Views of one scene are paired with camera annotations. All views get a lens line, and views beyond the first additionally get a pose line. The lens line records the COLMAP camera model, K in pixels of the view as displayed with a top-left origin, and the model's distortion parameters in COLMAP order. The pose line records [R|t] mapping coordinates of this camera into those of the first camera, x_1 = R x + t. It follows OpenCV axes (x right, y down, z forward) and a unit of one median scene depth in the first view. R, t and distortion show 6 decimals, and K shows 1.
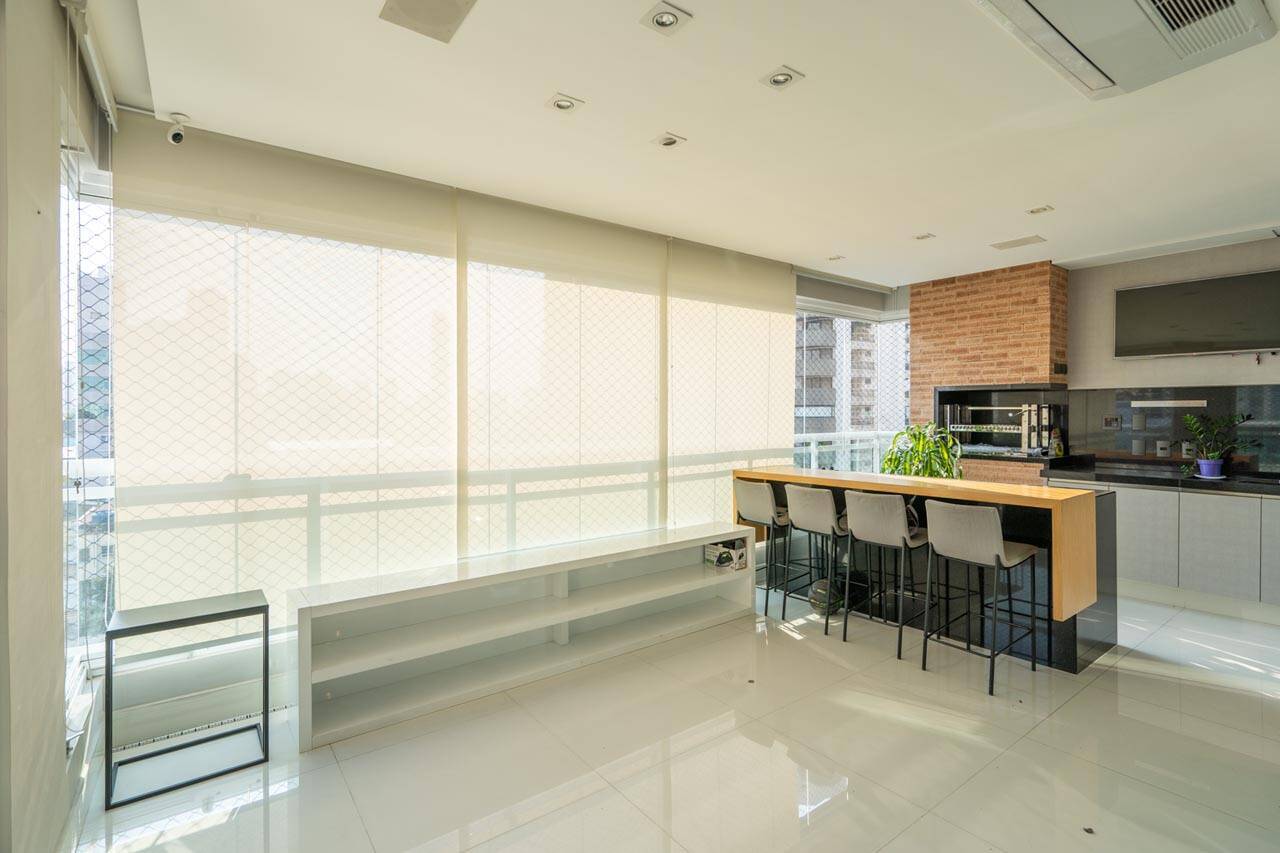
lens RADIAL K [[589.9, 0, 635.5], [0, 589.9, 410.4], [0, 0, 1]] dist [-0.000619, 0.002048]
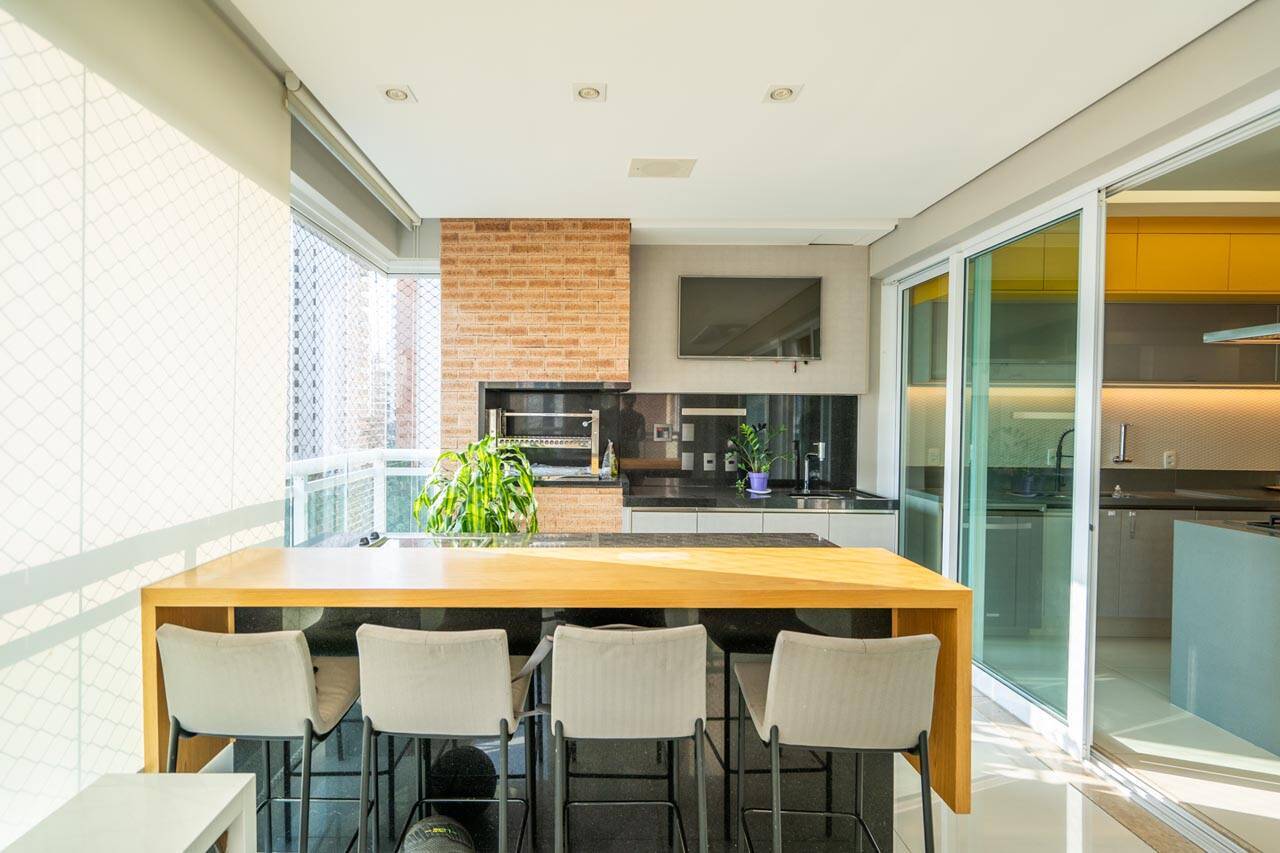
lens RADIAL K [[589.9, 0, 565.9], [0, 589.9, 427.1], [0, 0, 1]] dist [-0.000619, 0.002048]
pose [[0.613850, -0.007833, 0.789384, 0.048586], [-0.009769, 0.999799, 0.017518, -0.001494], [-0.789362, -0.018465, 0.613650, 0.626727]]
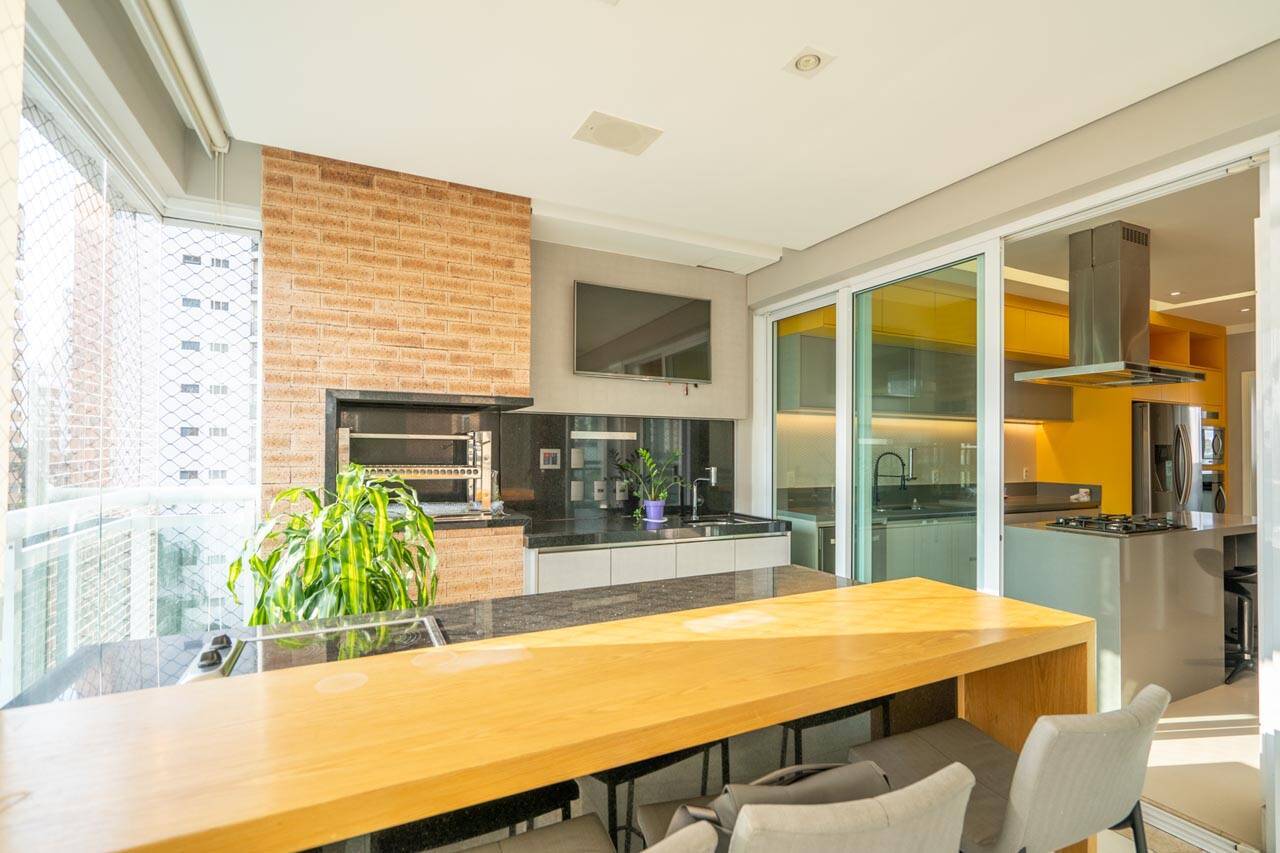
lens RADIAL K [[589.9, 0, 629.9], [0, 589.9, 444.2], [0, 0, 1]] dist [-0.000619, 0.002048]
pose [[0.180237, 0.009866, 0.983574, 0.101331], [-0.009858, 0.999918, -0.008223, 0.007521], [-0.983574, -0.008214, 0.180320, 0.823092]]
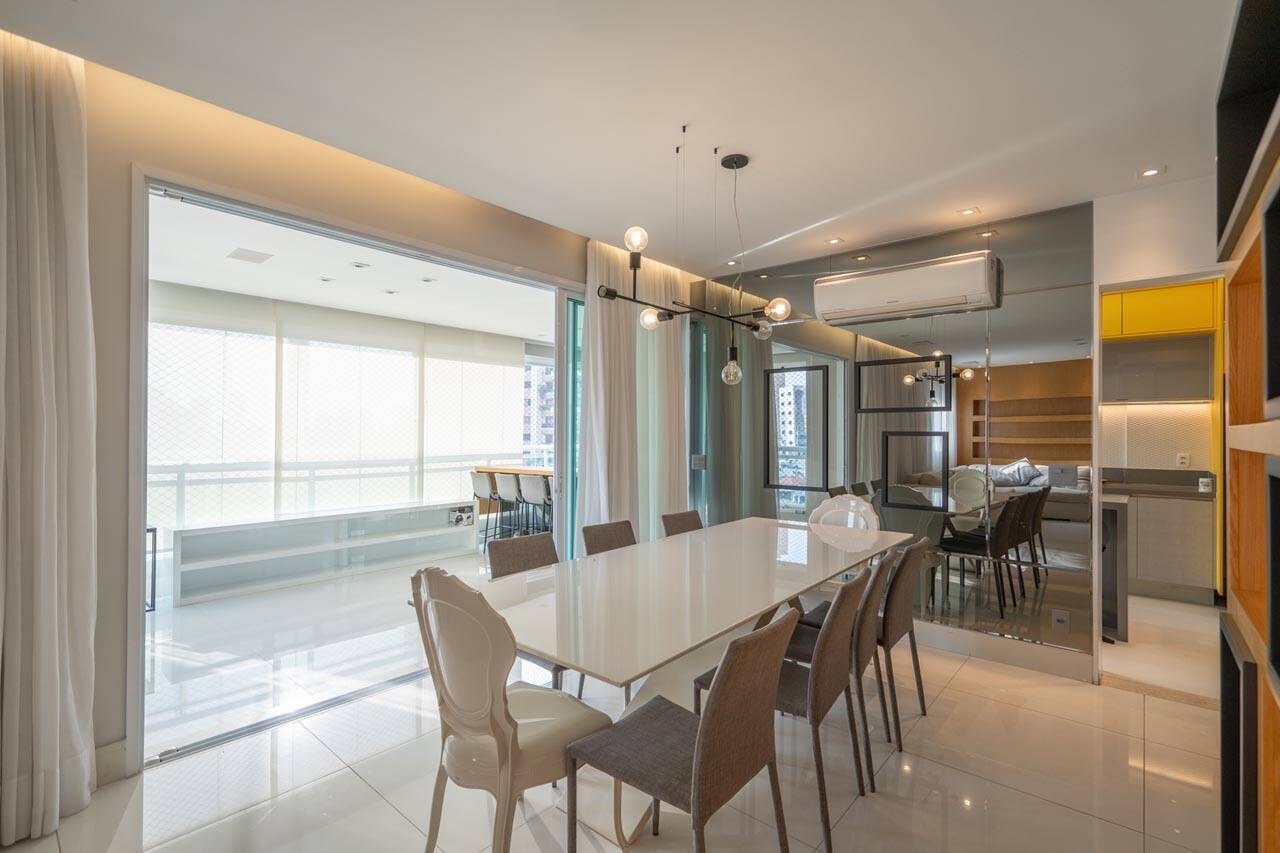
lens RADIAL K [[589.9, 0, 631.7], [0, 589.9, 423.0], [0, 0, 1]] dist [-0.000619, 0.002048]
pose [[0.981343, 0.011267, 0.191936, 0.283385], [-0.008541, 0.999851, -0.015021, 0.006296], [-0.192077, 0.013102, 0.981292, -0.647320]]
